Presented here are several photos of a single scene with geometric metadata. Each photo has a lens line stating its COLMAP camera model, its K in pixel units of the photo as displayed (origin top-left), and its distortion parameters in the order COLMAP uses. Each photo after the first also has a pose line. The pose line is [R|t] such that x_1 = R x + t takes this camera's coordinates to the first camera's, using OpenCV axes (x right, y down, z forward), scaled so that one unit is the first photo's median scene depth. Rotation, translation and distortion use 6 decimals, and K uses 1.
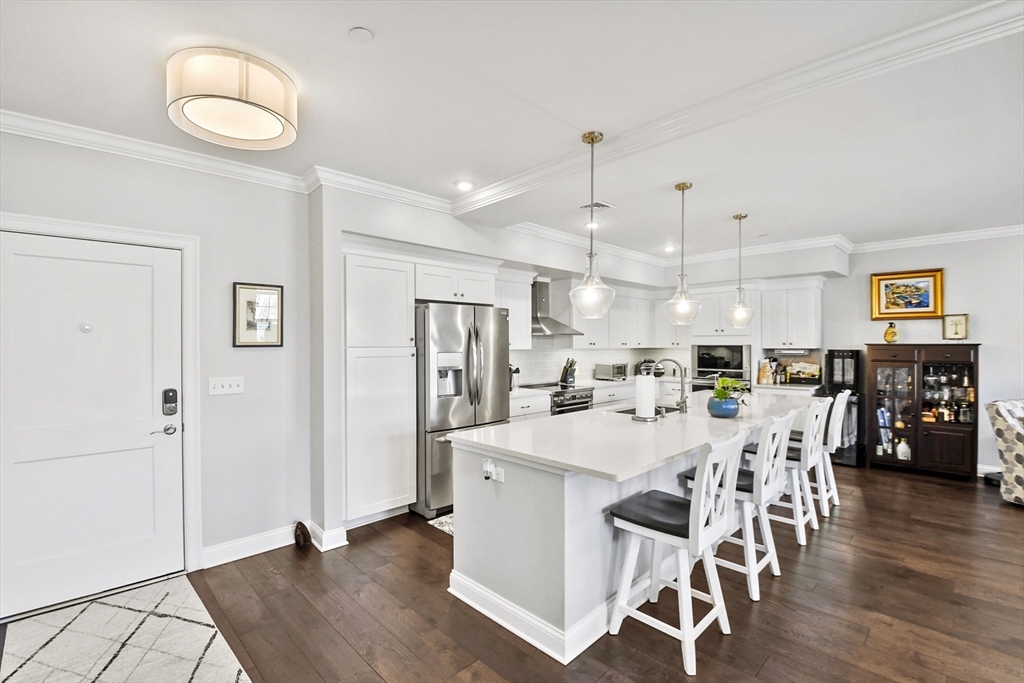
lens RADIAL K [[455.2, 0, 485.9], [0, 455.2, 340.7], [0, 0, 1]] dist [-0.000378, -0.013192]
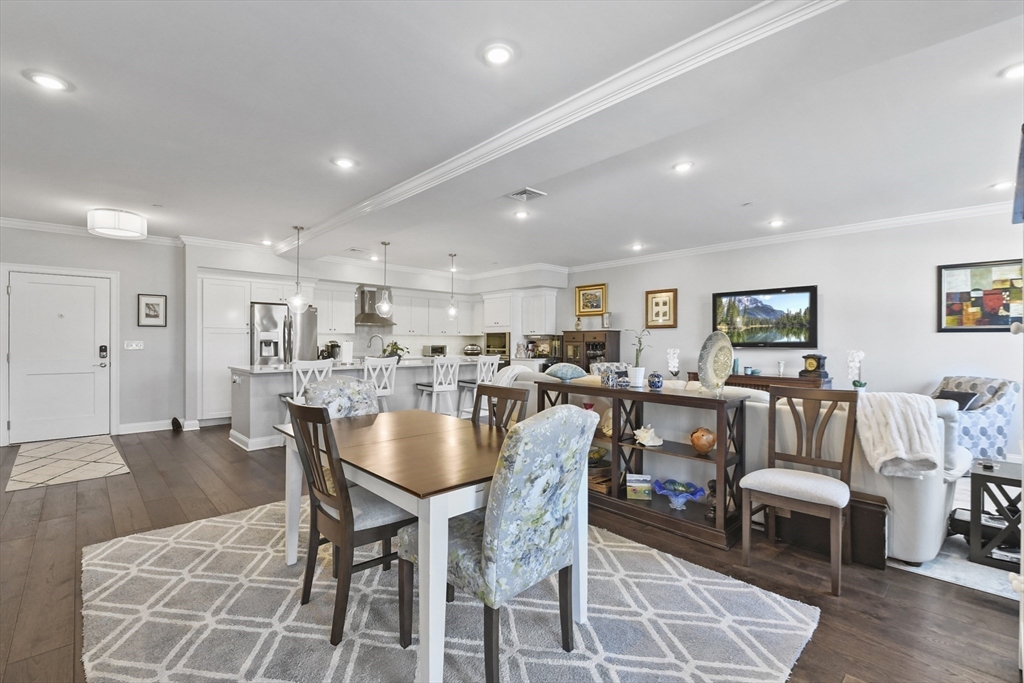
lens RADIAL K [[448.0, 0, 493.2], [0, 448.0, 339.8], [0, 0, 1]] dist [0.035482, -0.036090]
pose [[0.999924, 0.005761, -0.010926, 0.784058], [-0.005744, 0.999982, 0.001613, 0.046836], [0.010935, -0.001550, 0.999939, -0.737013]]
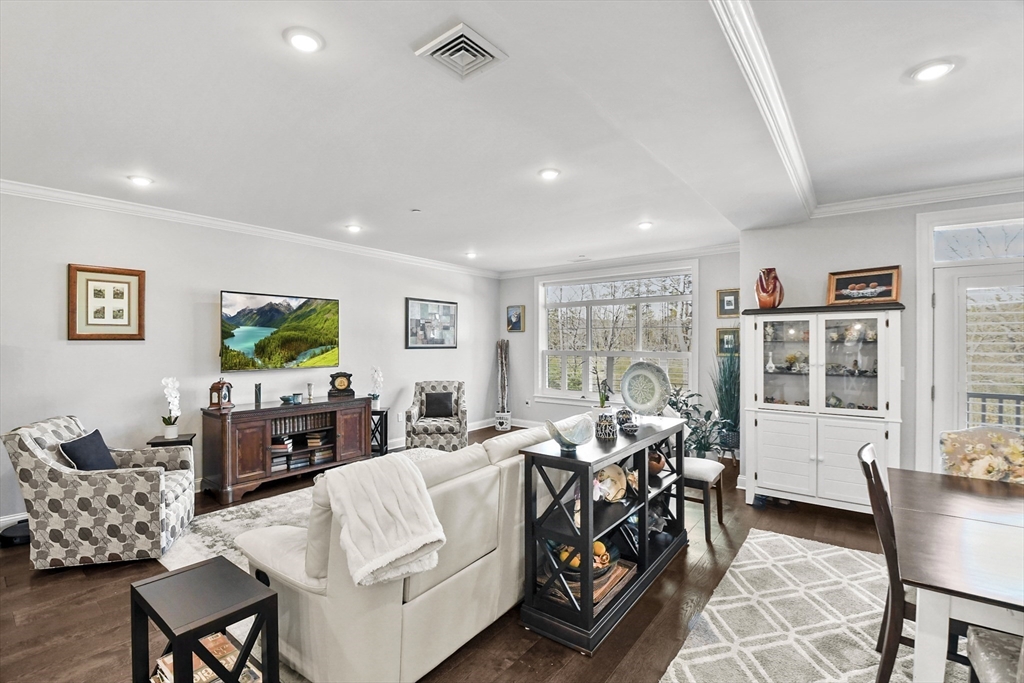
lens RADIAL K [[456.0, 0, 508.6], [0, 456.0, 342.7], [0, 0, 1]] dist [0.001627, -0.014579]
pose [[-0.155903, 0.000623, 0.987772, 0.362059], [-0.008776, 0.999959, -0.002016, -0.000070], [-0.987733, -0.008983, -0.155891, 0.371211]]
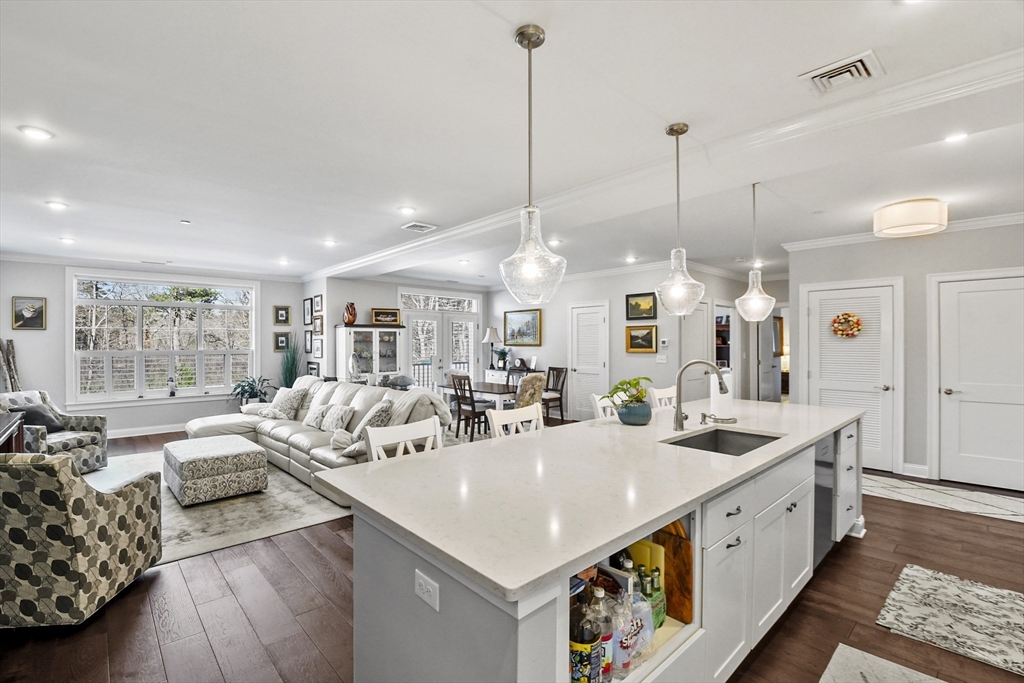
lens RADIAL K [[450.5, 0, 512.0], [0, 450.5, 341.5], [0, 0, 1]] dist [-0.000166, -0.005723]
pose [[-0.999966, 0.002821, -0.007715, 0.616961], [0.002883, 0.999964, -0.008000, 0.006789], [0.007692, -0.008022, -0.999938, 1.529926]]
